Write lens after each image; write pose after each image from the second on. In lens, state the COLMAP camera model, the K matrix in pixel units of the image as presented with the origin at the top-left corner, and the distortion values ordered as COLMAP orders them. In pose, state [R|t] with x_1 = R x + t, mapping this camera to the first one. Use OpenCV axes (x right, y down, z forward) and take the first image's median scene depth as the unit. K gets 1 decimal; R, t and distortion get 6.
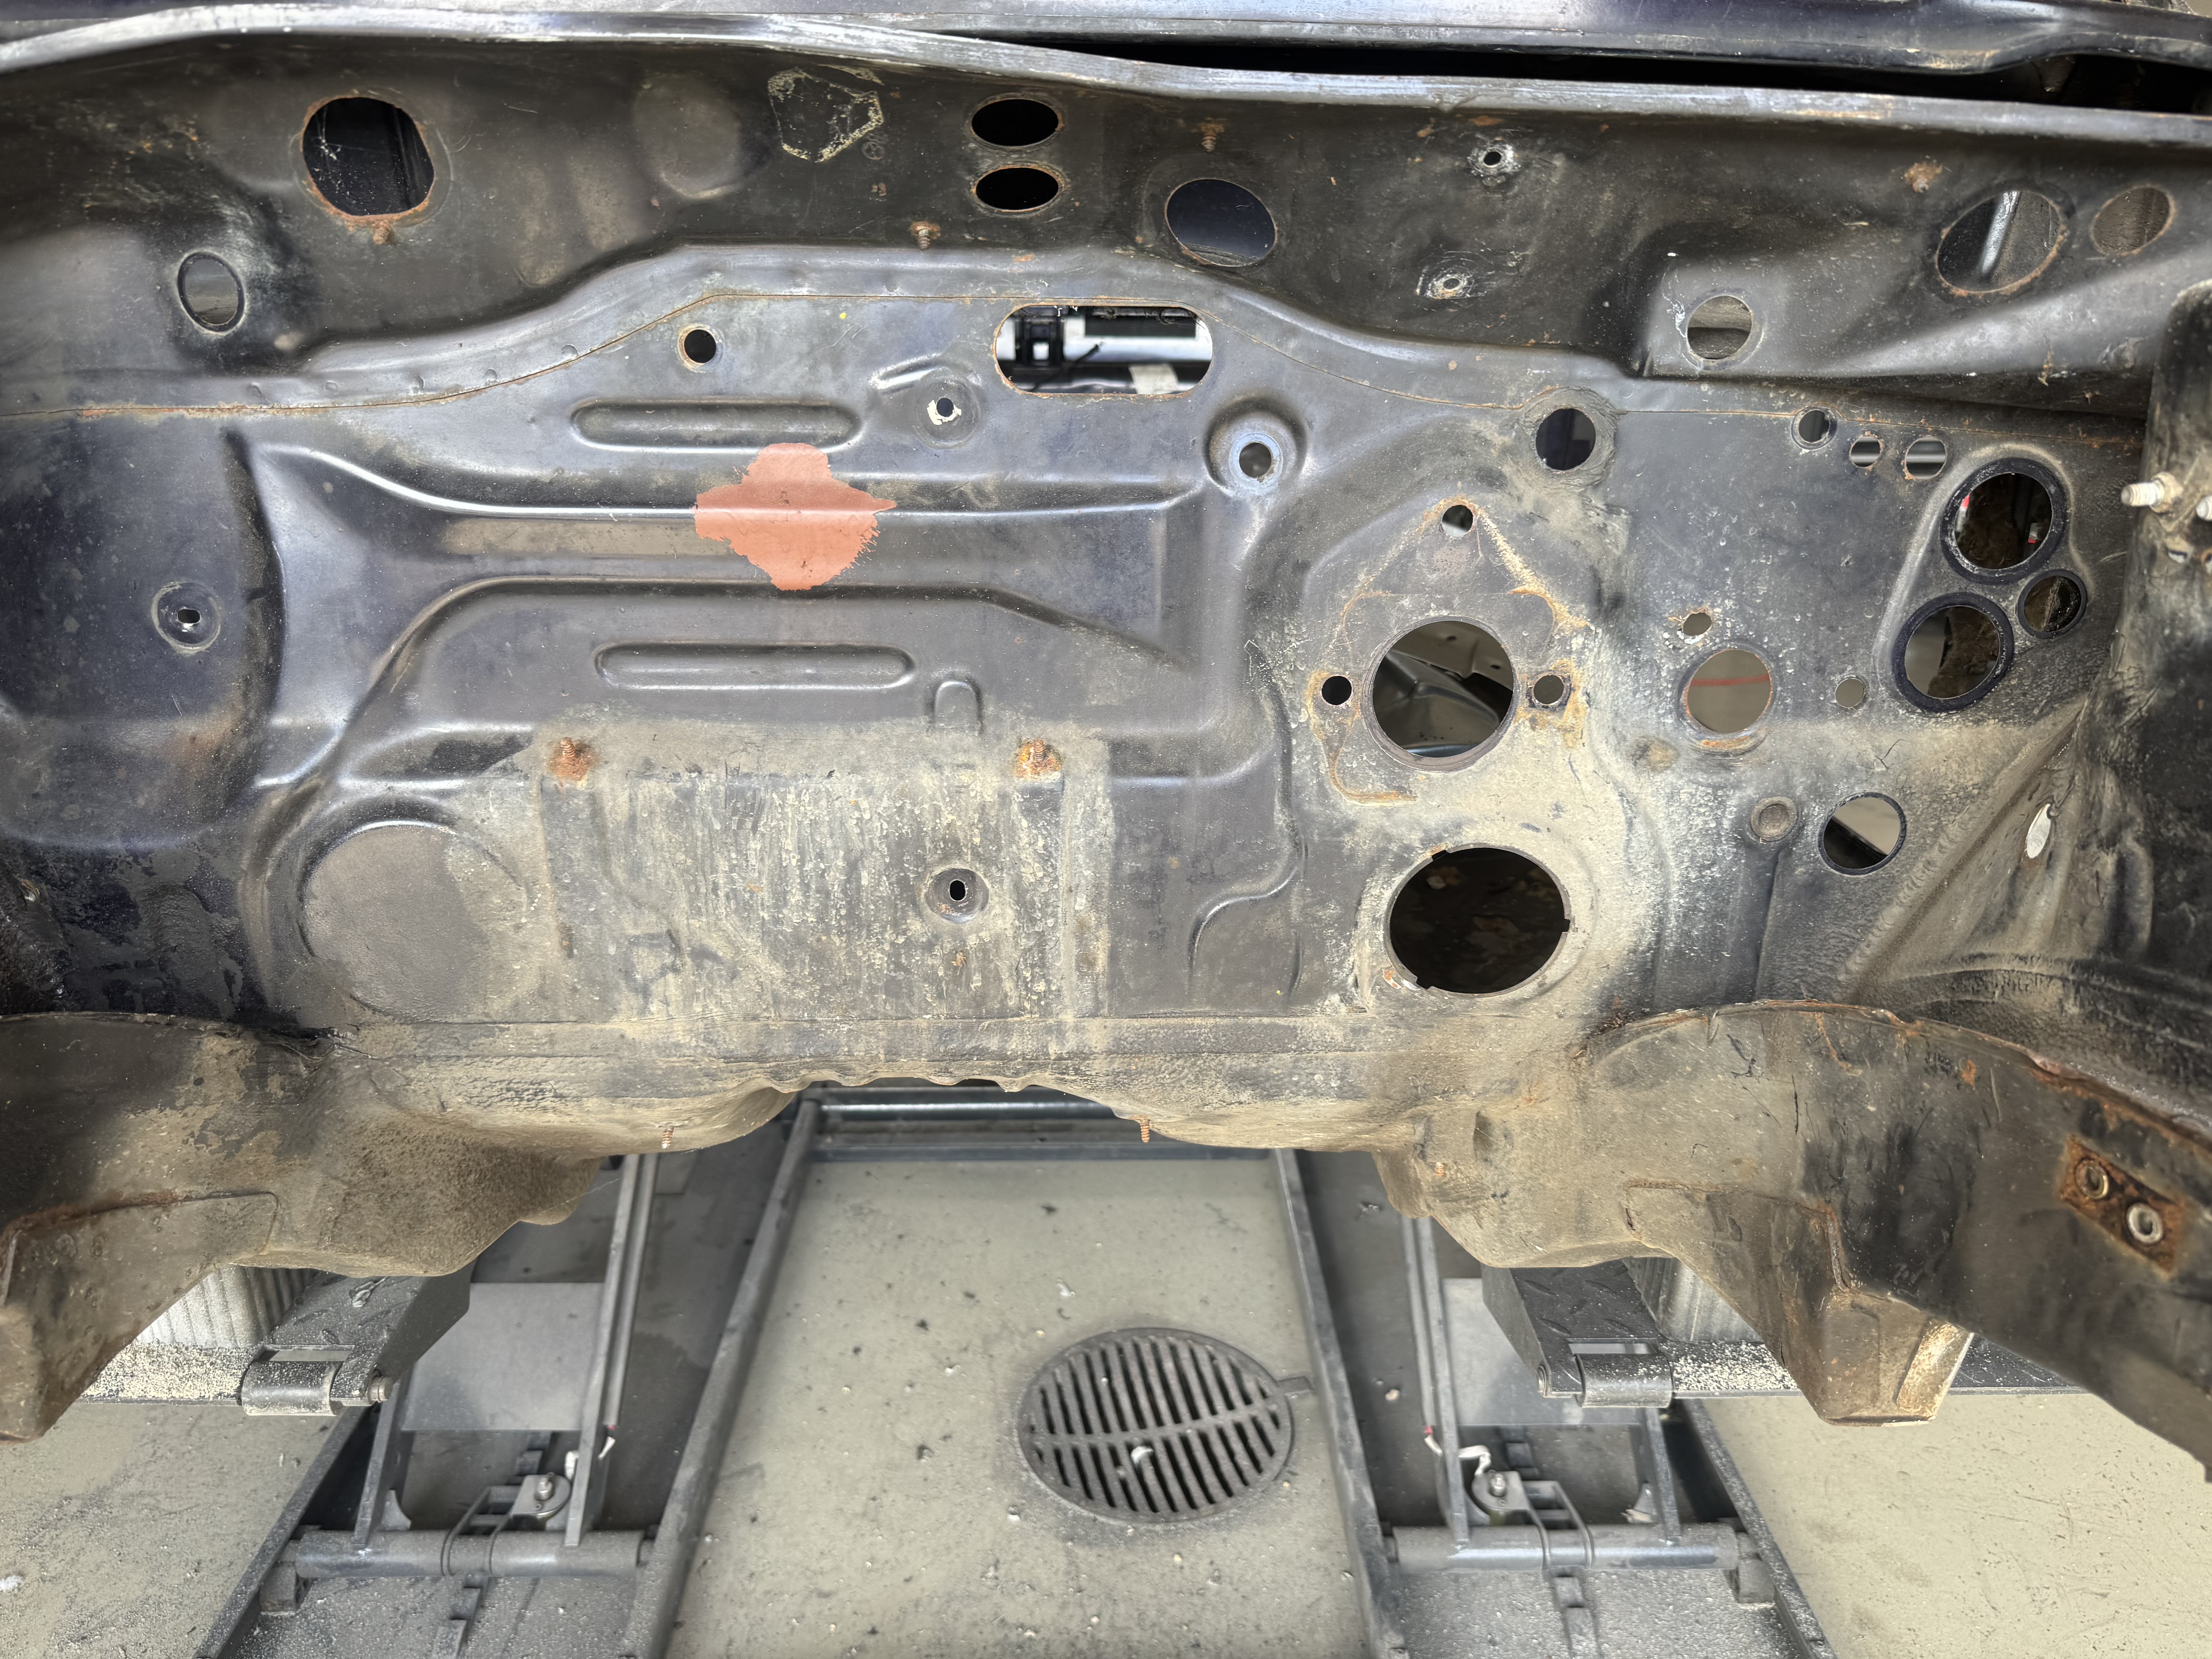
lens RADIAL K [[1577.9, 0, 1110.5], [0, 1577.9, 850.9], [0, 0, 1]] dist [0.025475, -0.045378]
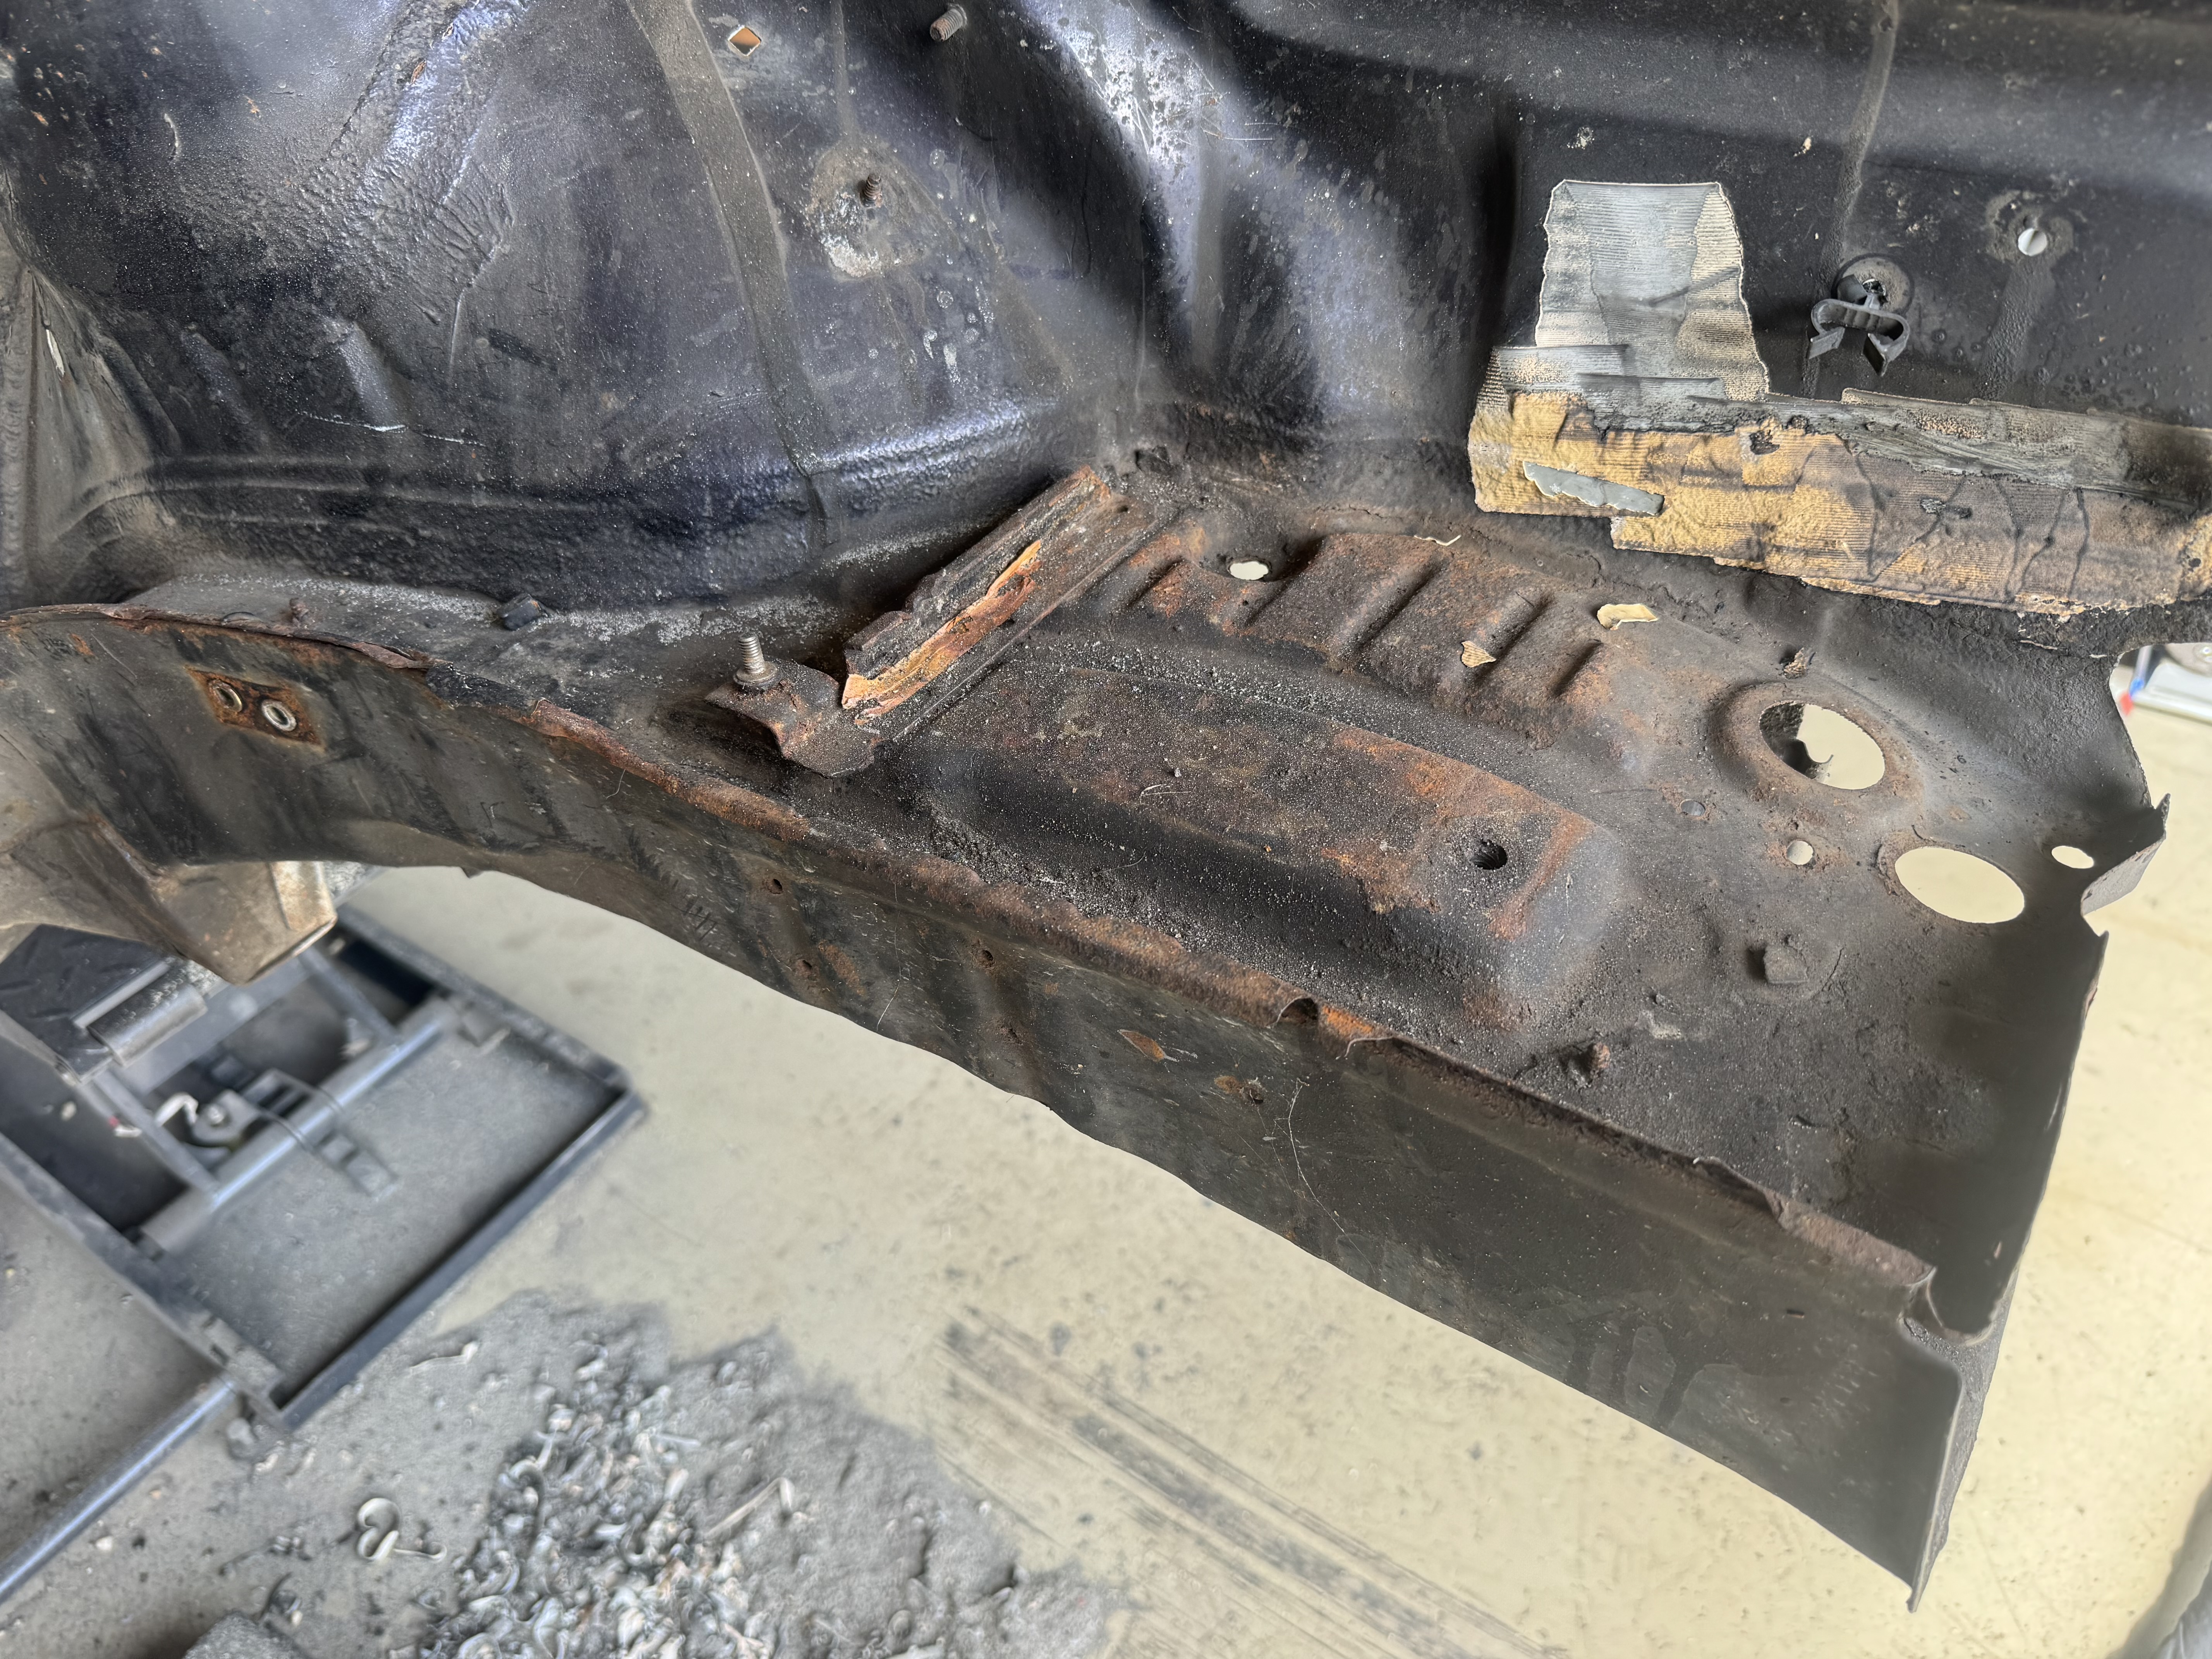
lens RADIAL K [[1577.9, 0, 1145.6], [0, 1577.9, 824.4], [0, 0, 1]] dist [0.025475, -0.045378]
pose [[0.564832, -0.572386, 0.594423, 0.234101], [0.335677, 0.817413, 0.468143, 0.000536], [-0.753848, -0.064888, 0.653837, -0.073220]]
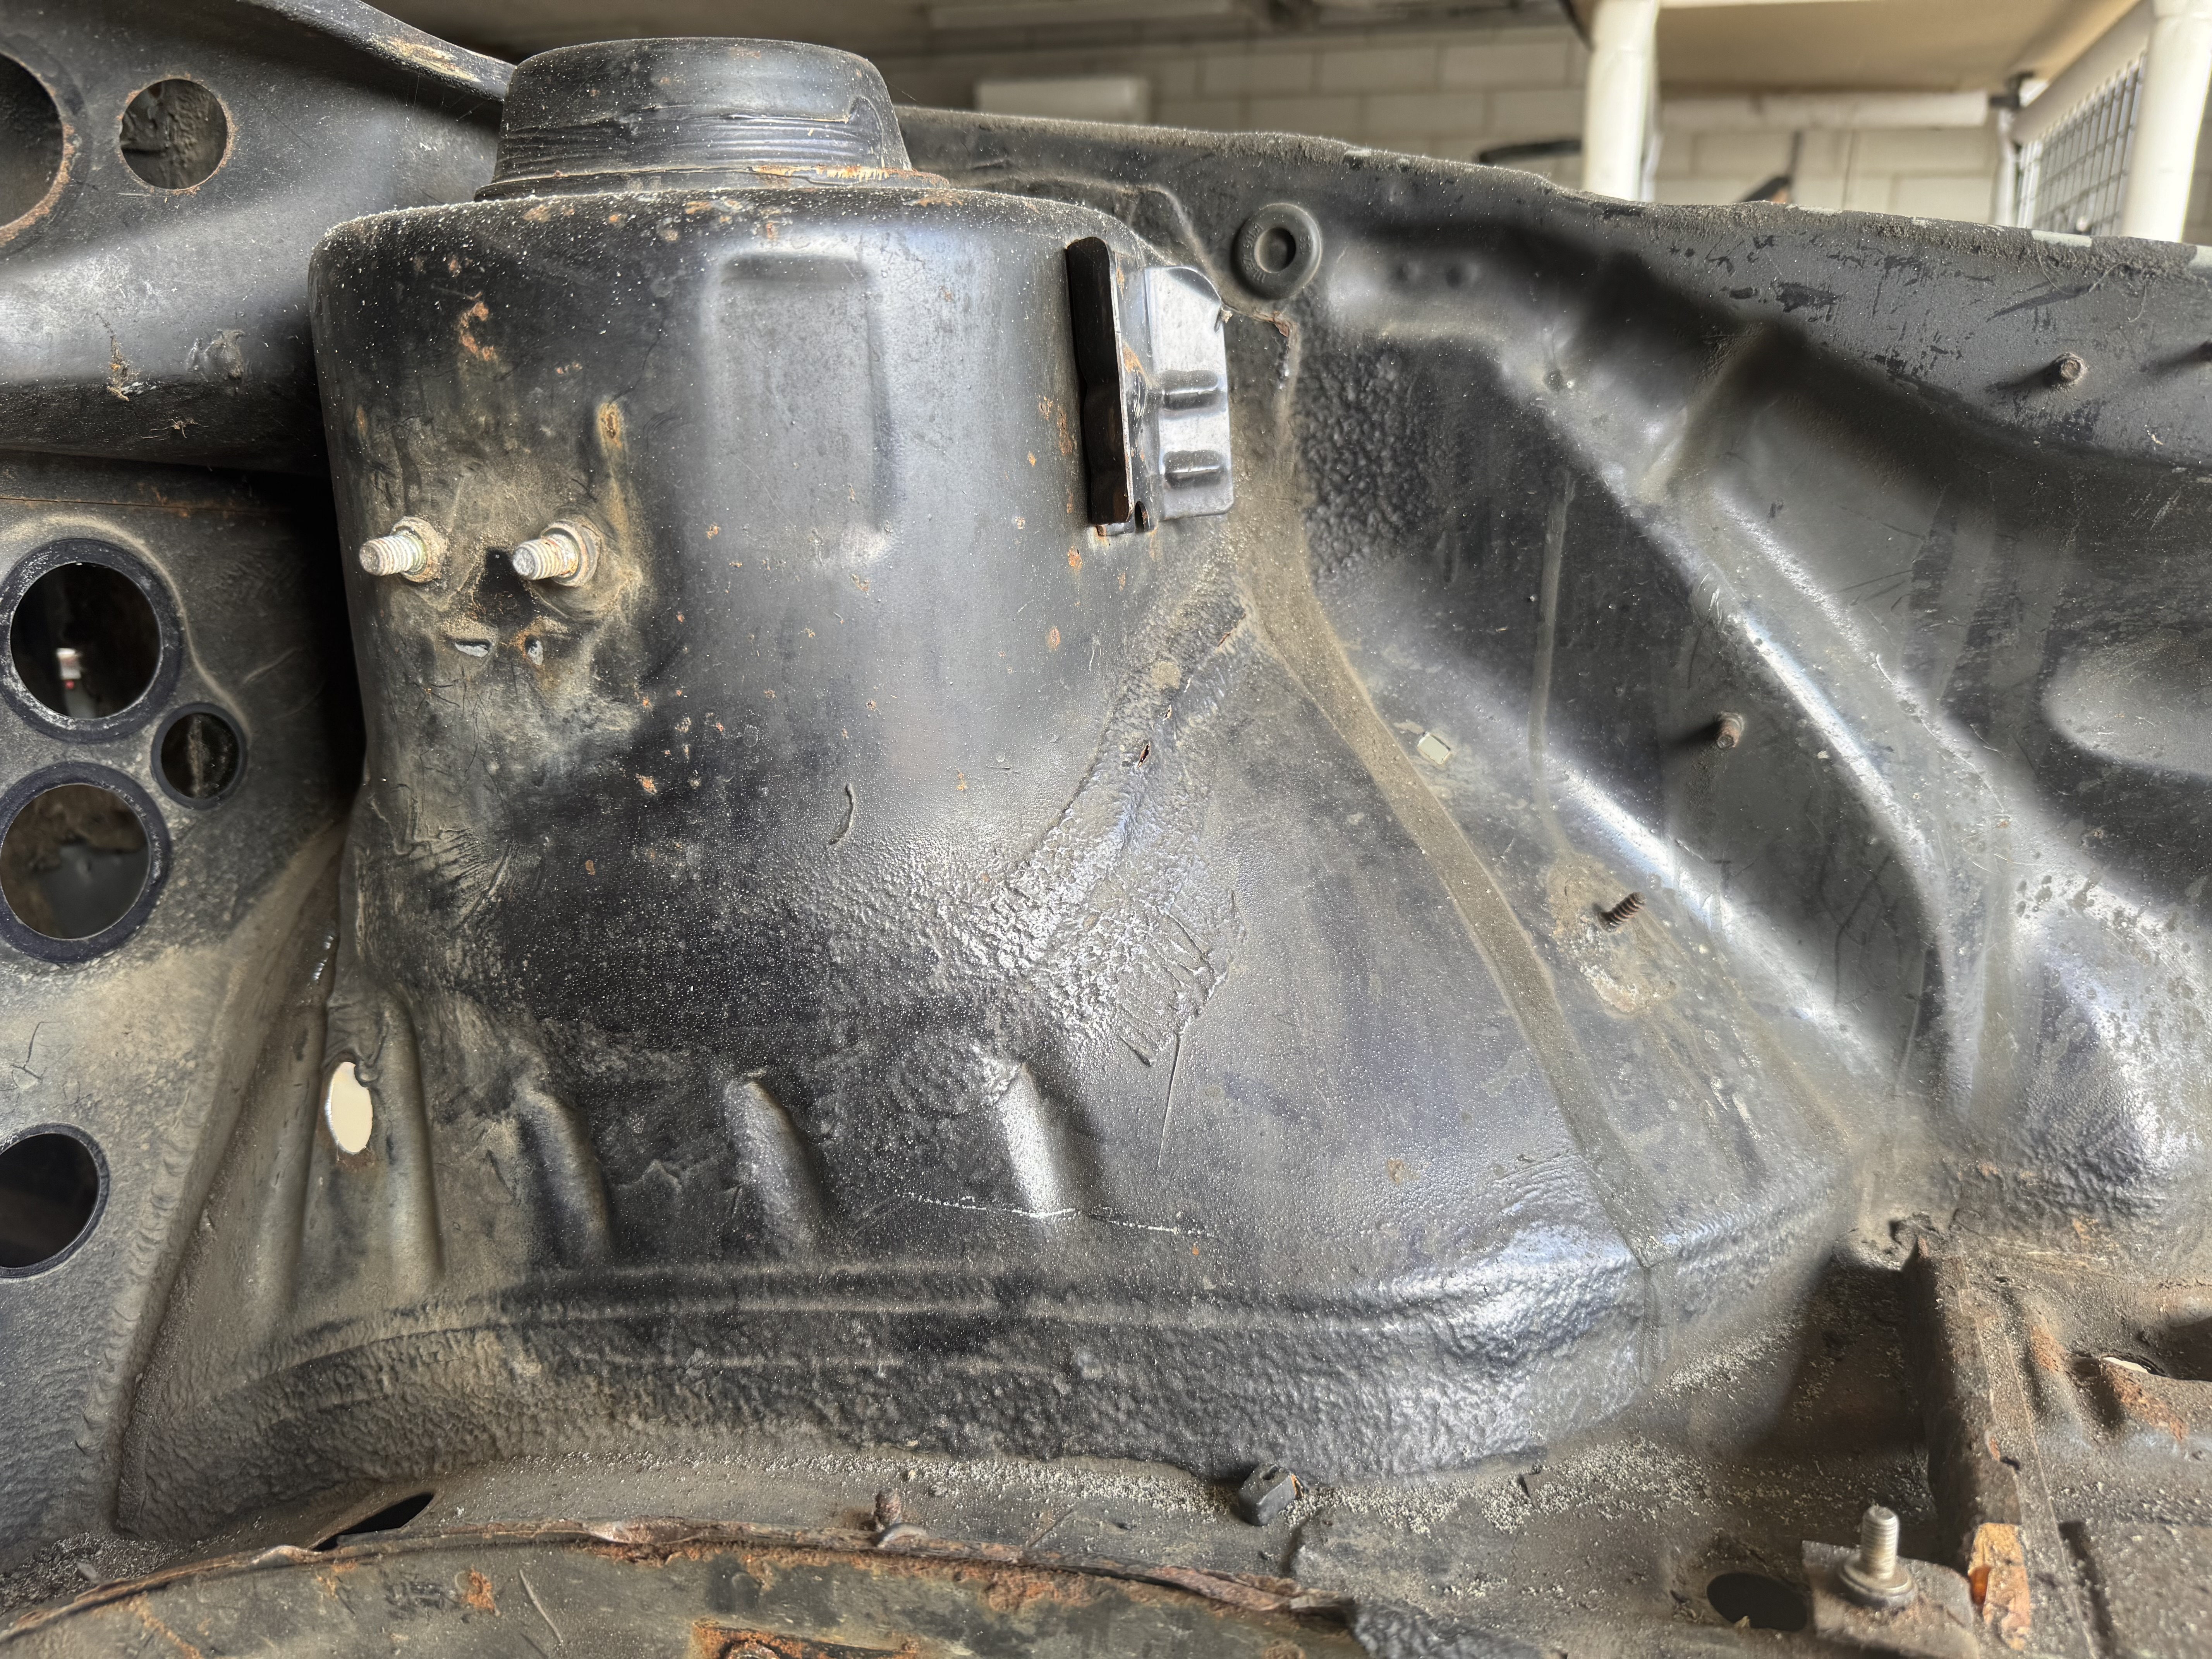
lens RADIAL K [[1577.9, 0, 1092.1], [0, 1577.9, 837.6], [0, 0, 1]] dist [0.025475, -0.045378]
pose [[0.397833, -0.216784, 0.891478, 0.161134], [0.297095, 0.949767, 0.098377, -0.083240], [-0.868023, 0.225716, 0.442254, 0.422752]]
